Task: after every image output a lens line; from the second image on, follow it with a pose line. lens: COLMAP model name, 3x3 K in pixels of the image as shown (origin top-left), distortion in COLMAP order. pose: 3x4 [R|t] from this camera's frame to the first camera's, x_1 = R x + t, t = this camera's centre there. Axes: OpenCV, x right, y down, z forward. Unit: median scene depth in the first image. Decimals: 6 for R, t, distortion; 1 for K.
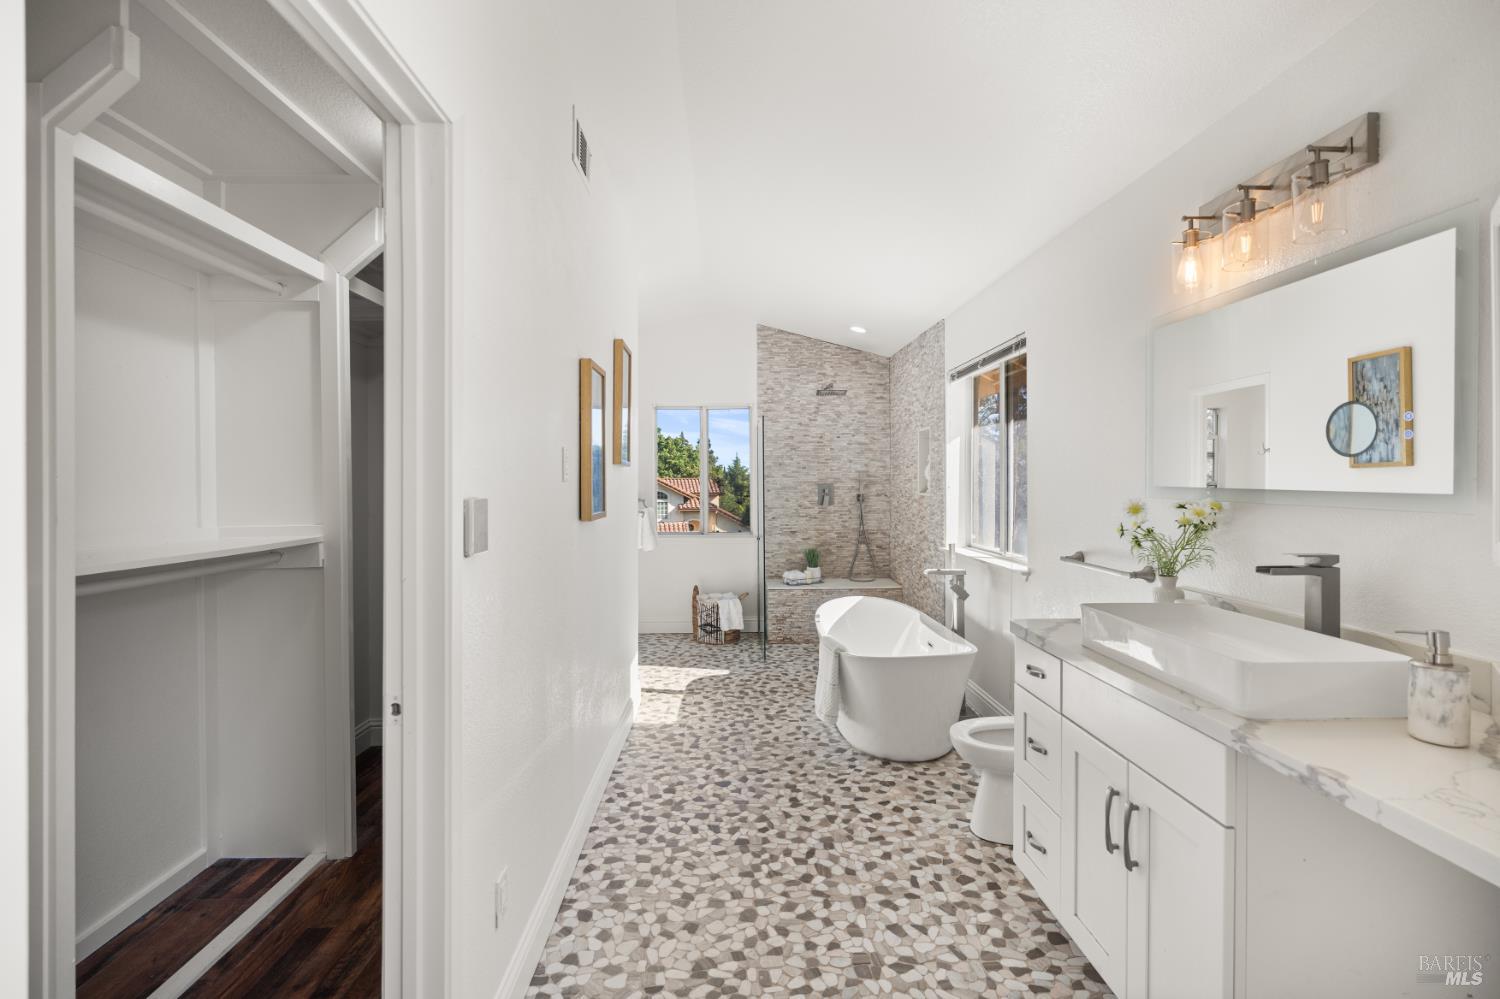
lens RADIAL K [[675.5, 0, 750.2], [0, 675.5, 491.8], [0, 0, 1]] dist [-0.000676, 0.000436]
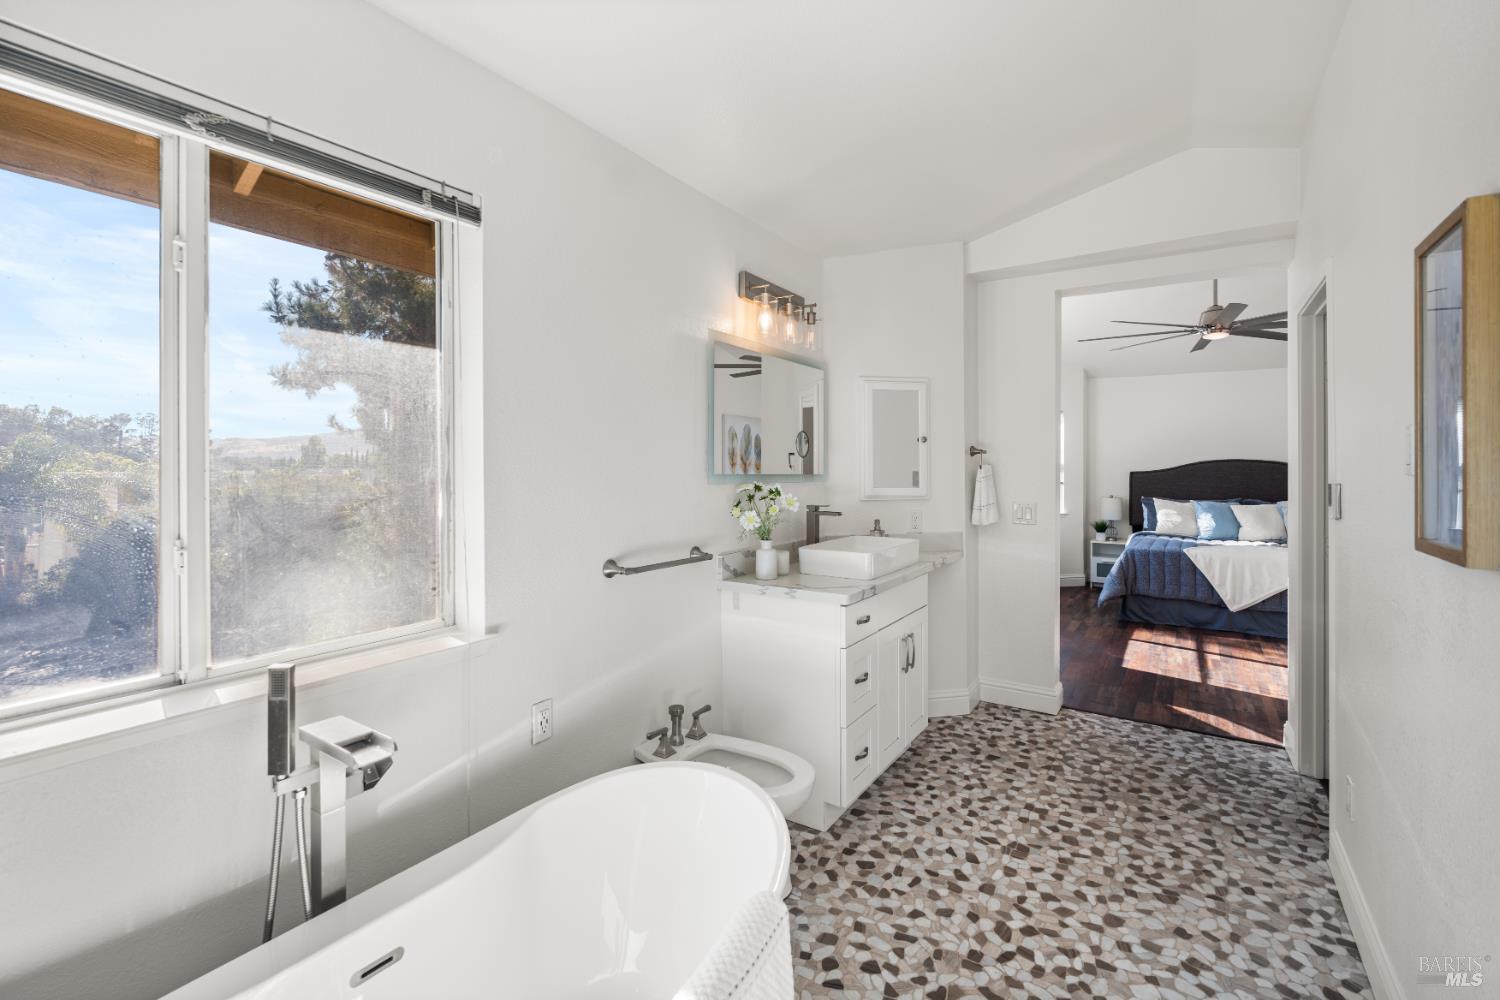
lens RADIAL K [[675.5, 0, 750.4], [0, 675.5, 463.3], [0, 0, 1]] dist [-0.000676, 0.000436]
pose [[-0.819504, -0.002115, 0.573070, -0.123388], [0.003652, 0.999954, 0.008913, -0.038093], [-0.573062, 0.009397, -0.819458, 1.984664]]
